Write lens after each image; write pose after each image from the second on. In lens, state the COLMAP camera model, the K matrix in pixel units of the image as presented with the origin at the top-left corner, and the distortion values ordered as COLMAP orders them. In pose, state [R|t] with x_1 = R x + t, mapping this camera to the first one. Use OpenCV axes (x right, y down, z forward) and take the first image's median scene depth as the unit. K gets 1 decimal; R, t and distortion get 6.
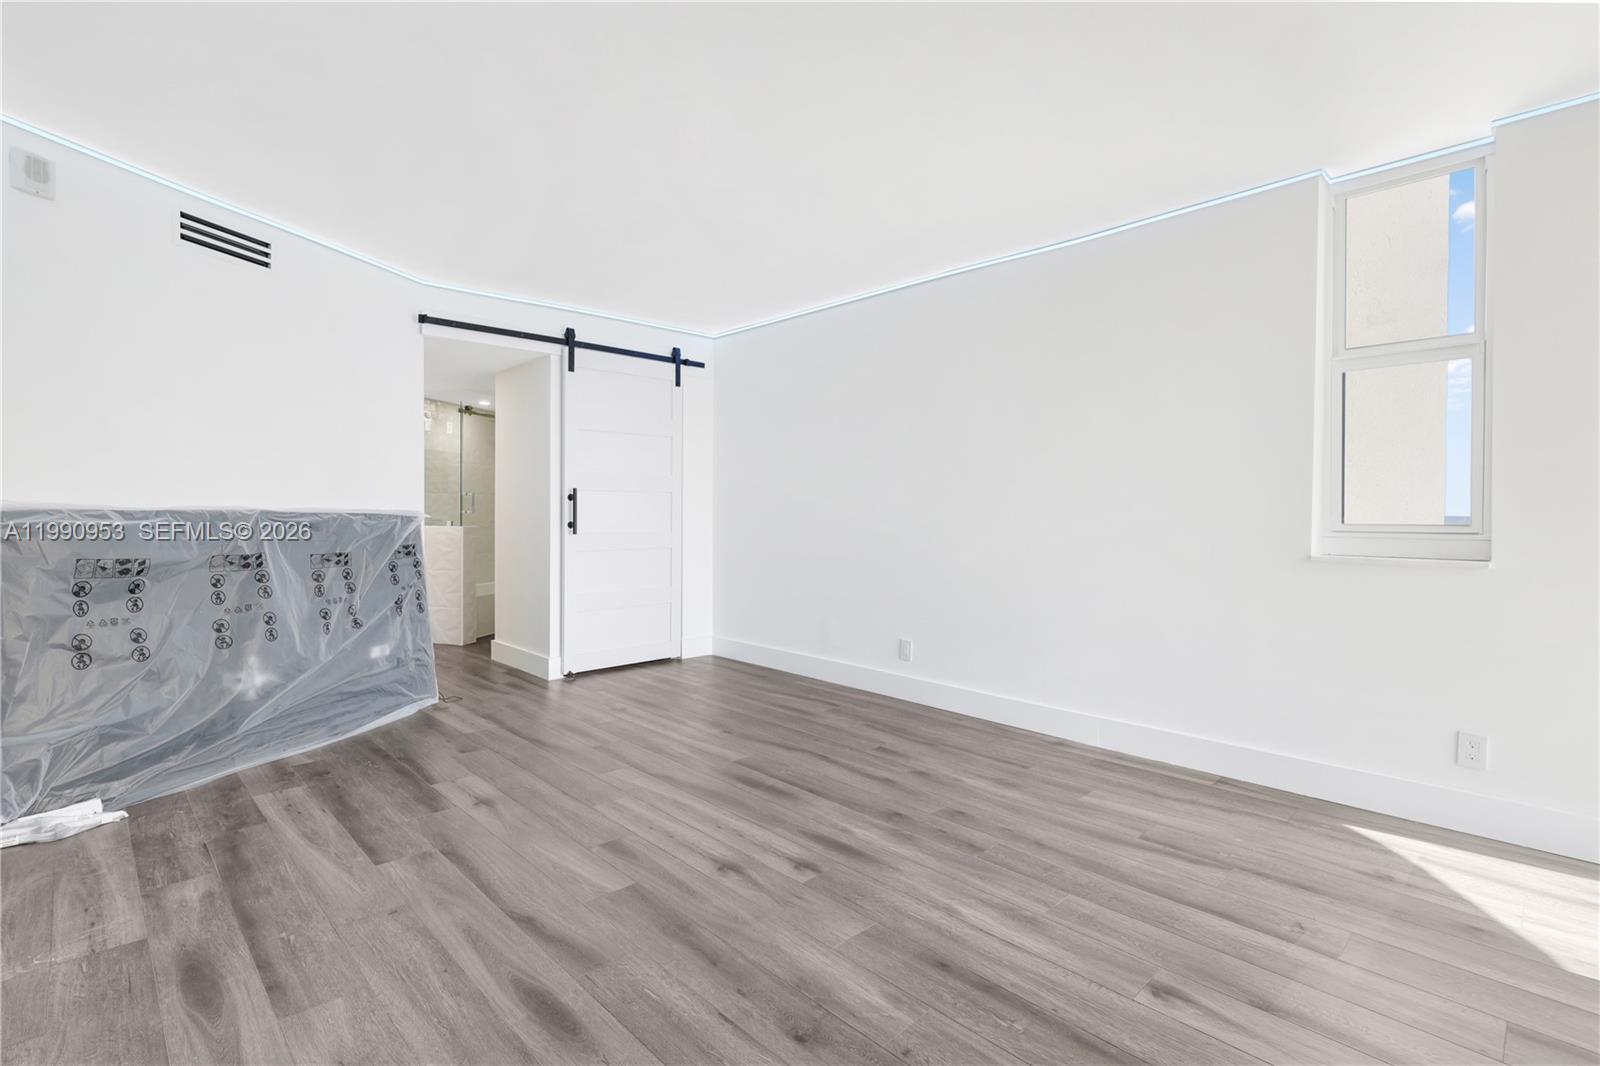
lens RADIAL K [[749.6, 0, 801.0], [0, 749.6, 520.3], [0, 0, 1]] dist [0.001375, 0.000805]
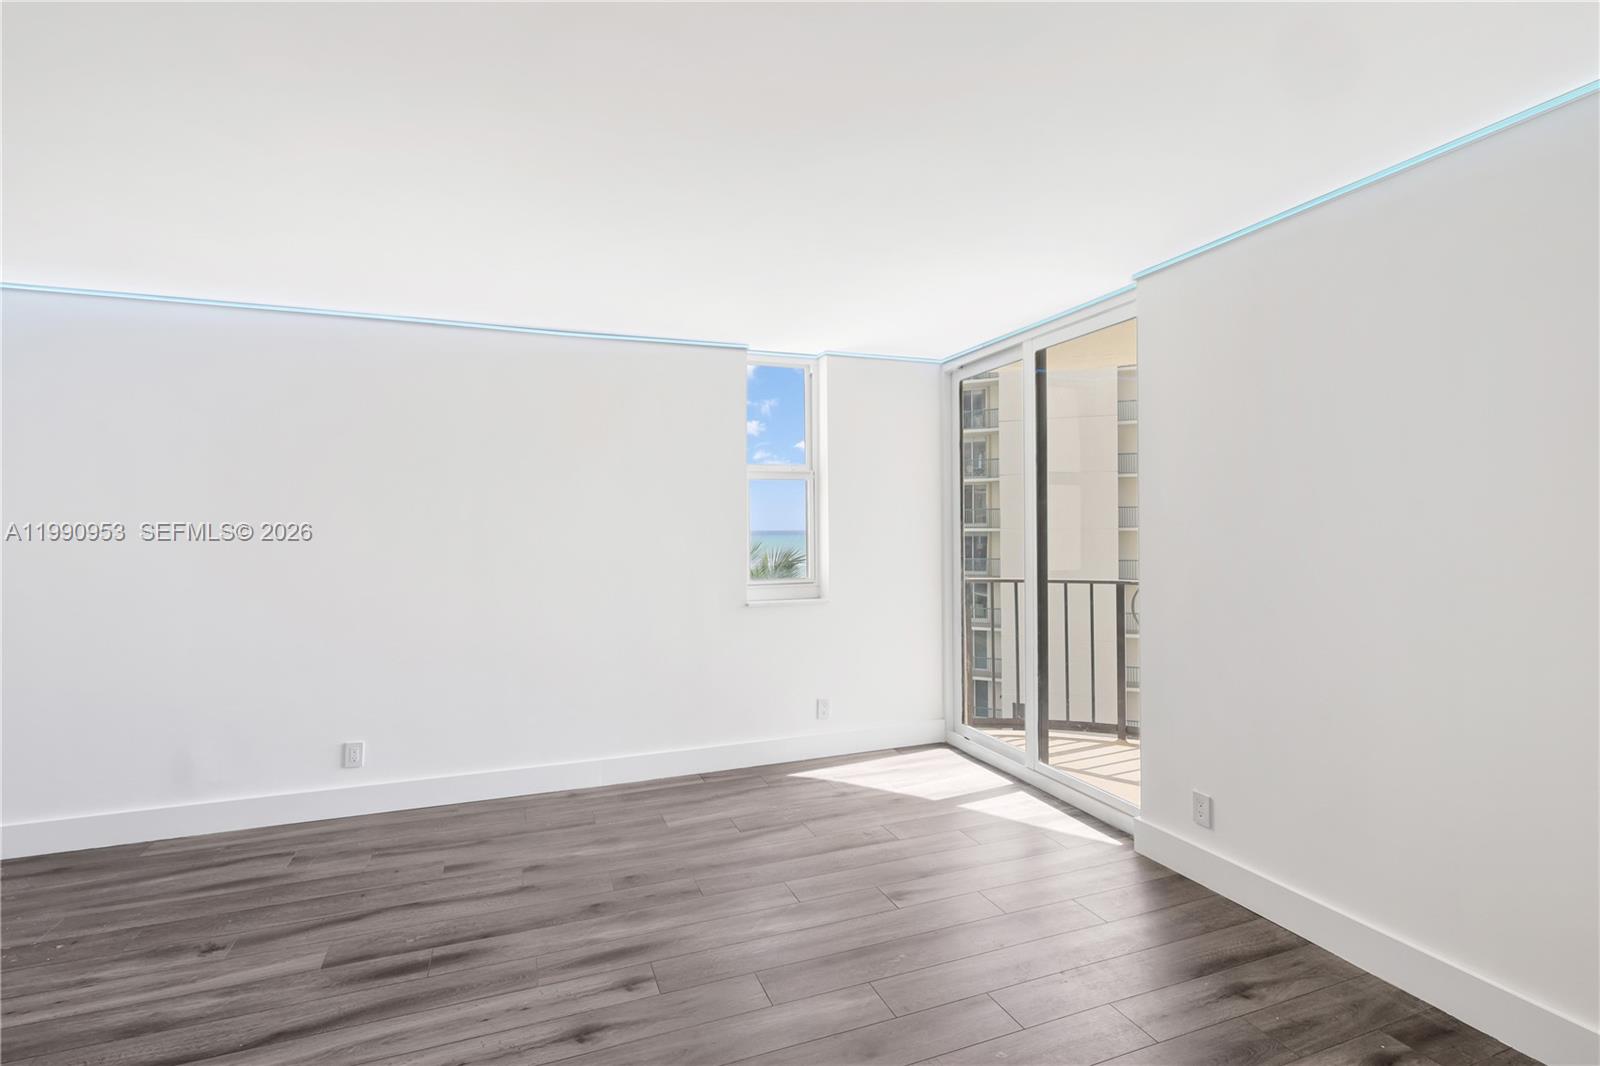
lens RADIAL K [[749.6, 0, 801.0], [0, 749.6, 520.3], [0, 0, 1]] dist [0.001375, 0.000805]
pose [[0.384972, 0.004345, 0.922918, -0.681136], [0.020007, 0.999715, -0.013053, -0.100278], [-0.922711, 0.023490, 0.384776, 0.349887]]
